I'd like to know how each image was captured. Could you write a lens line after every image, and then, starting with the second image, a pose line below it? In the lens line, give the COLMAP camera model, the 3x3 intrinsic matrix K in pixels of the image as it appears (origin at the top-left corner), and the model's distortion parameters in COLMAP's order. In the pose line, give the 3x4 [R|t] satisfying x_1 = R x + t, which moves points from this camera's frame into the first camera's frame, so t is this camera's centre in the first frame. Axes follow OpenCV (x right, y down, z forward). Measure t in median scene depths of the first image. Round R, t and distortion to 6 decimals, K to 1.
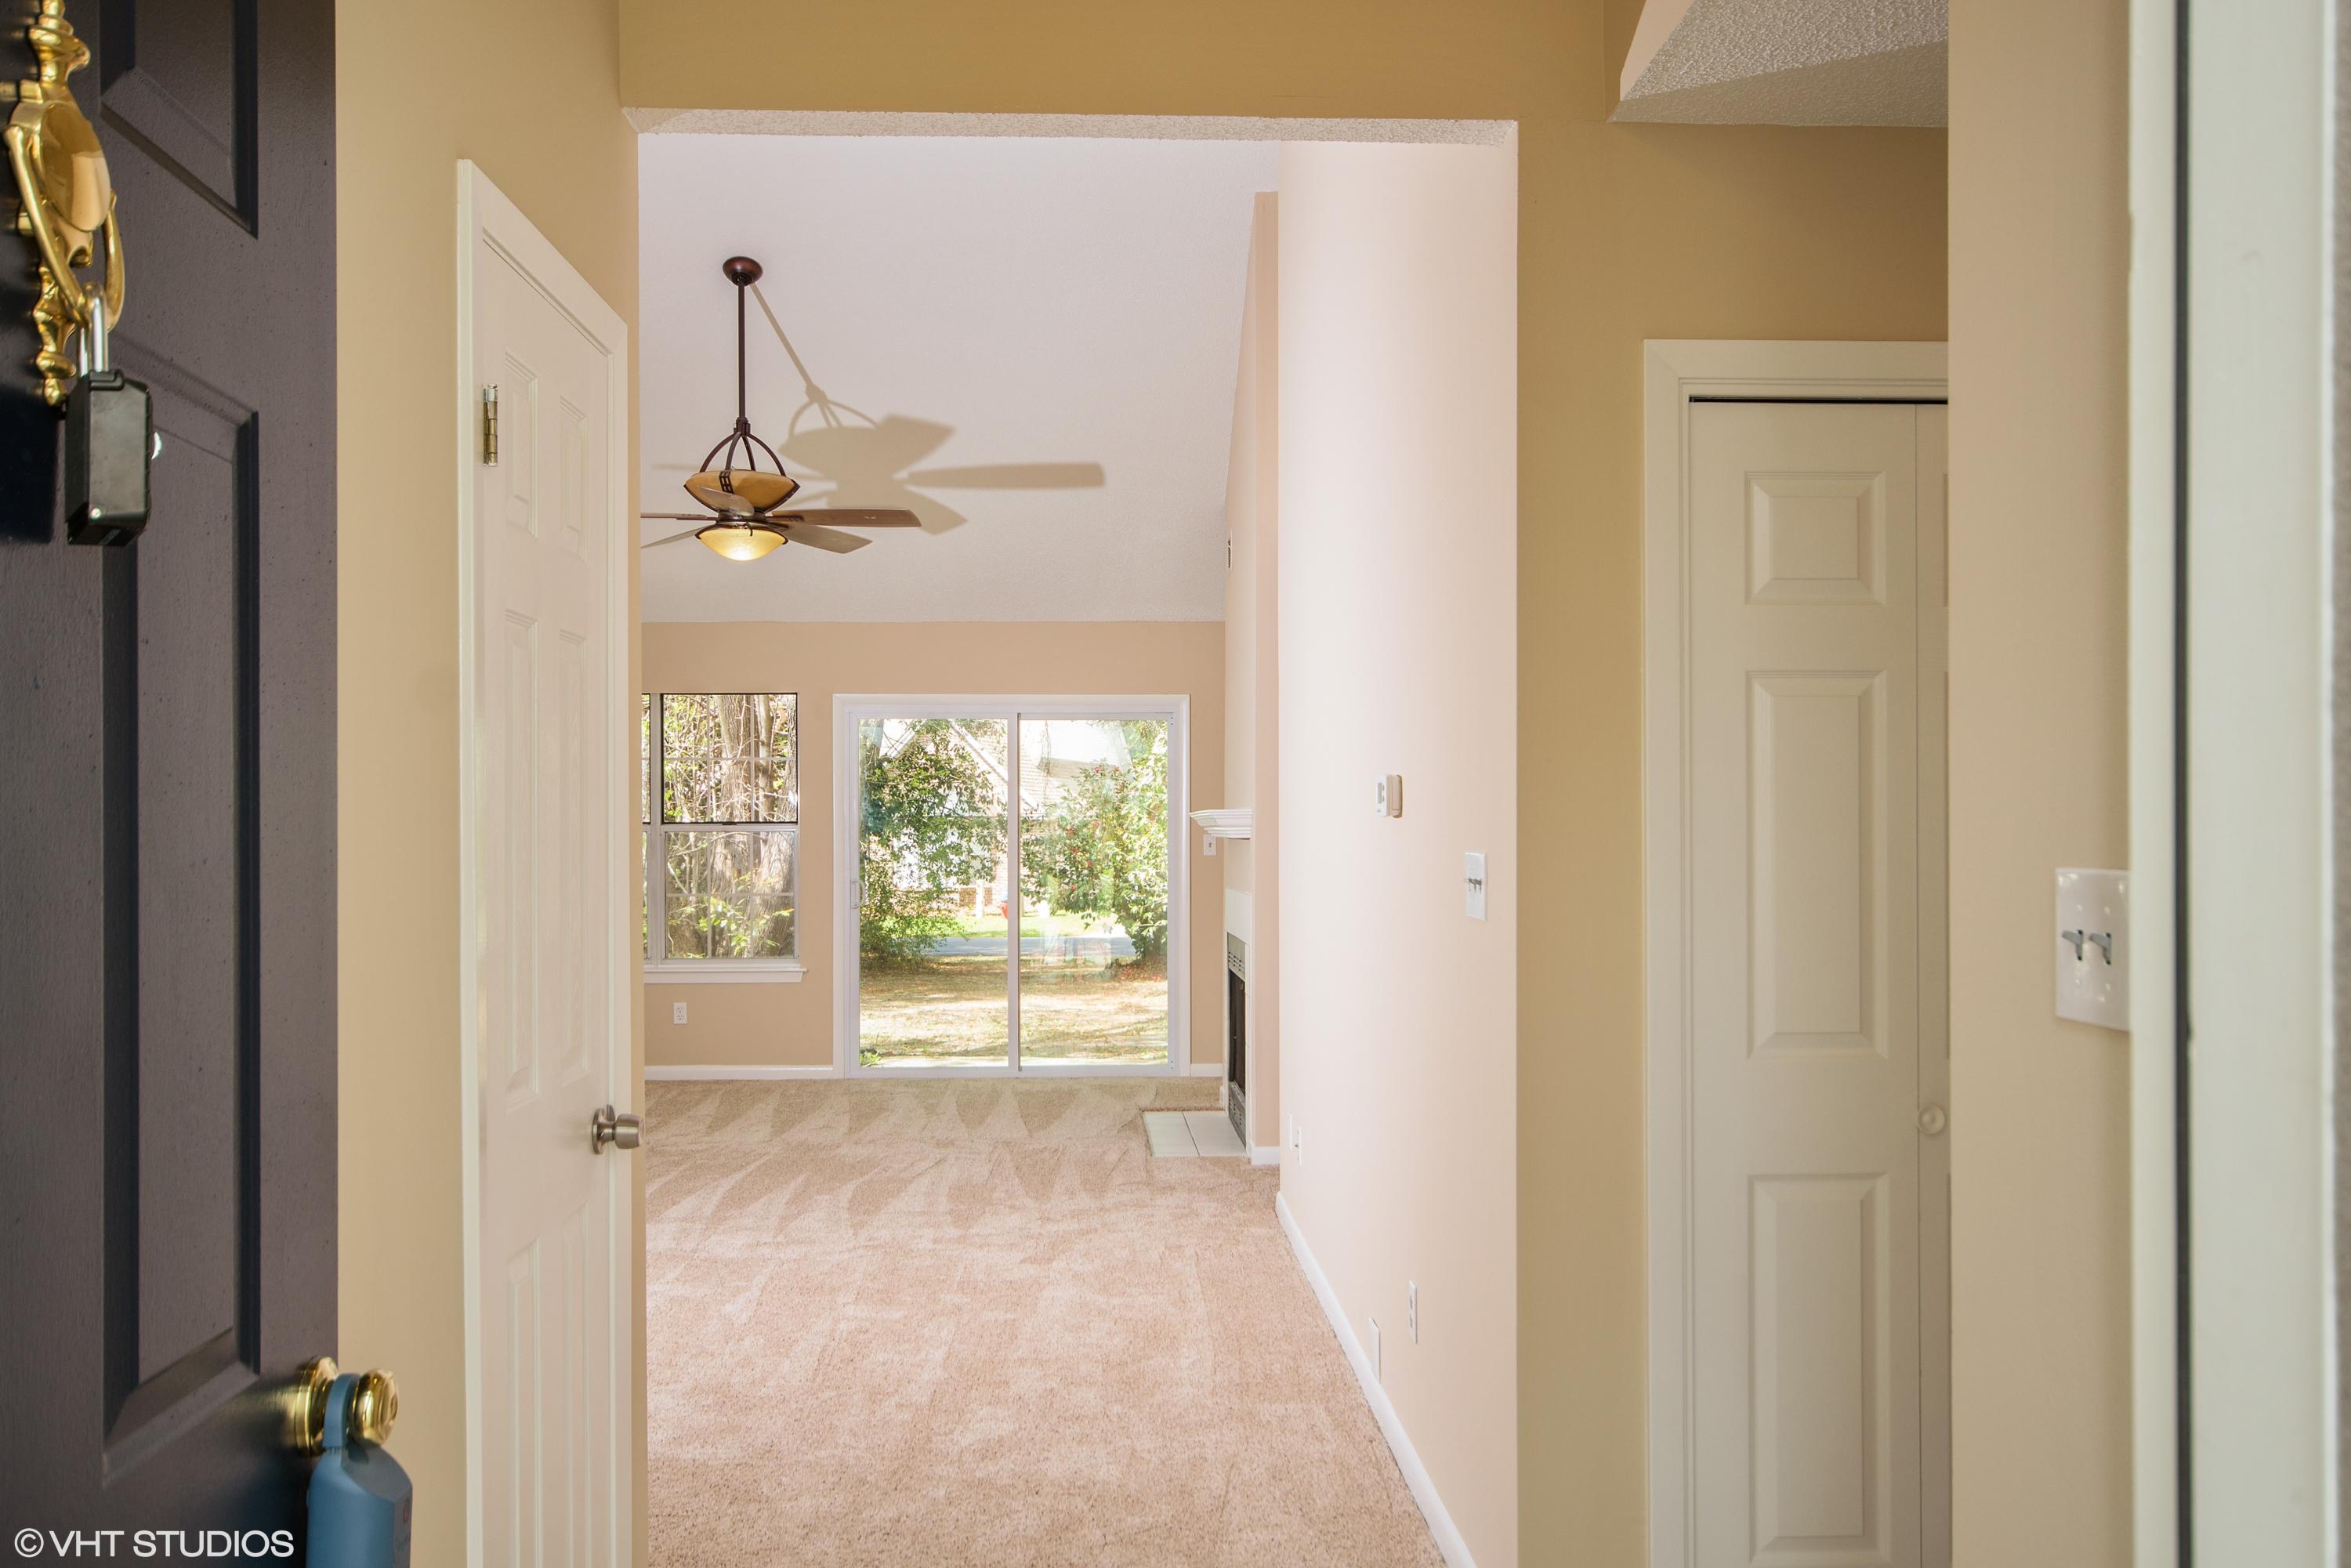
lens RADIAL K [[2025.2, 0, 1175.3], [0, 2025.2, 819.7], [0, 0, 1]] dist [-0.000180, -0.000097]
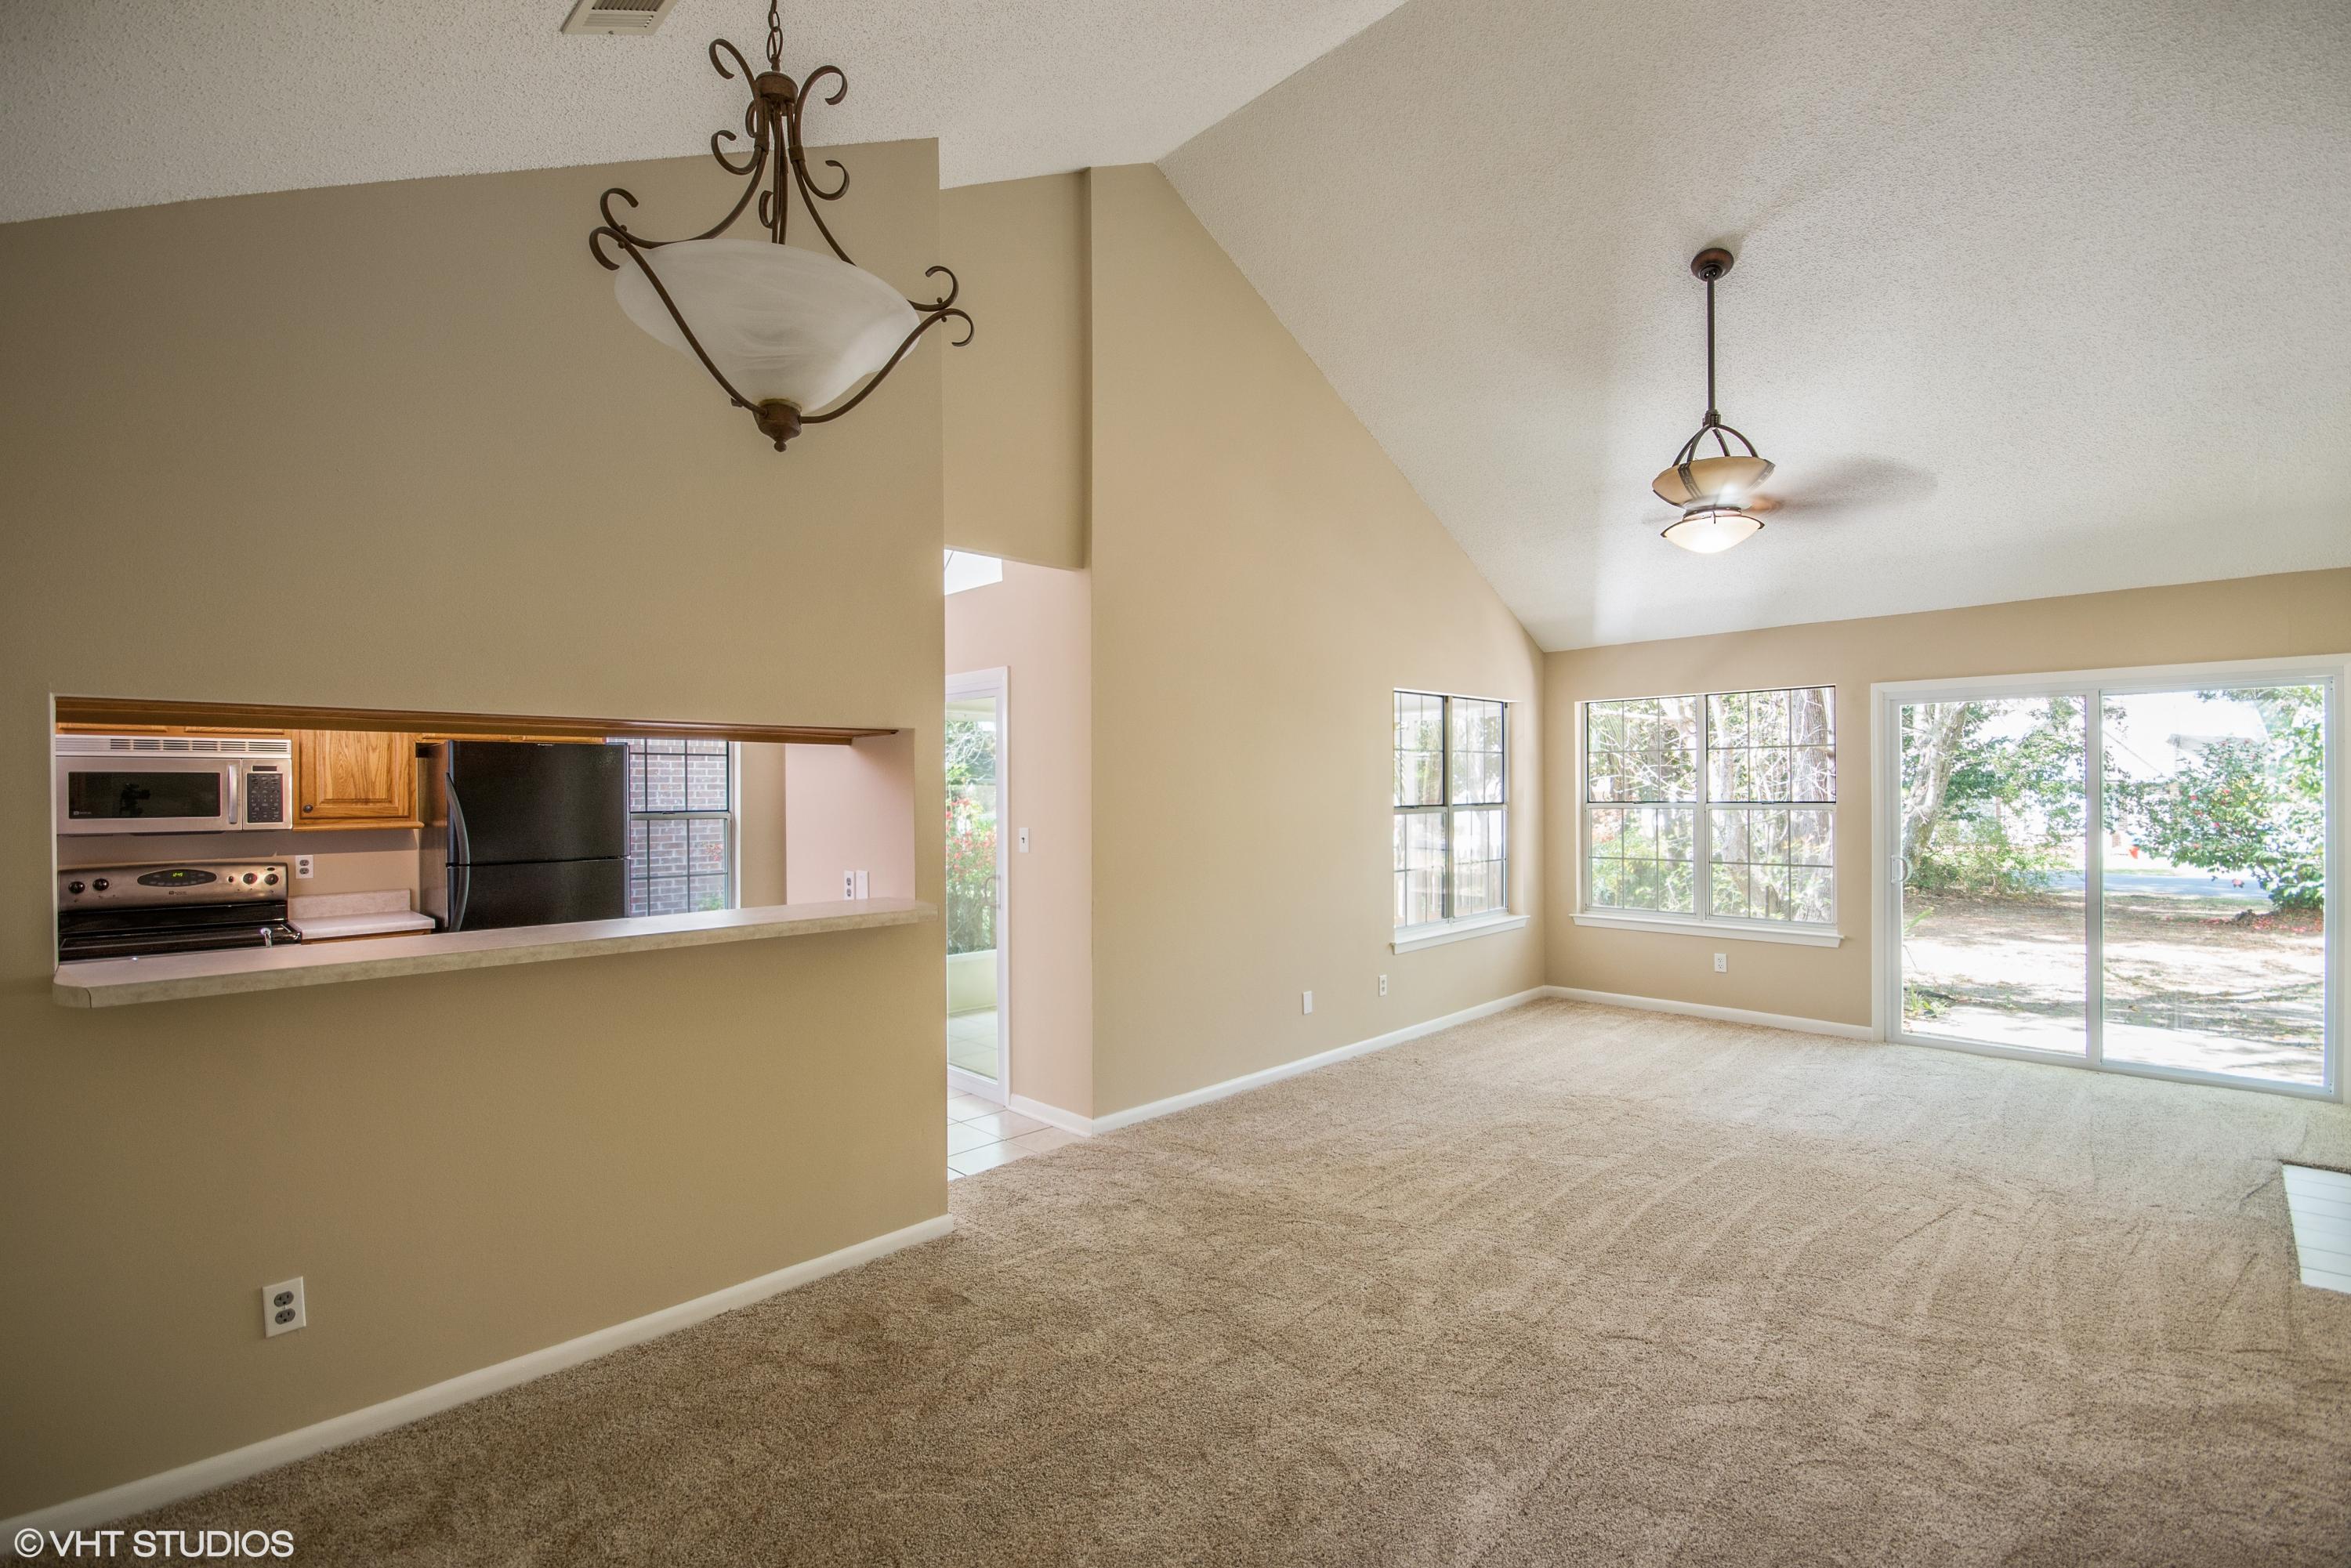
lens RADIAL K [[1061.2, 0, 1175.5], [0, 1061.2, 784.0], [0, 0, 1]] dist [0.001711, -0.006428]
pose [[0.678510, -0.004211, -0.734579, -0.002465], [0.005637, 0.999984, -0.000526, -0.004376], [0.734570, -0.003784, 0.678523, 0.151201]]
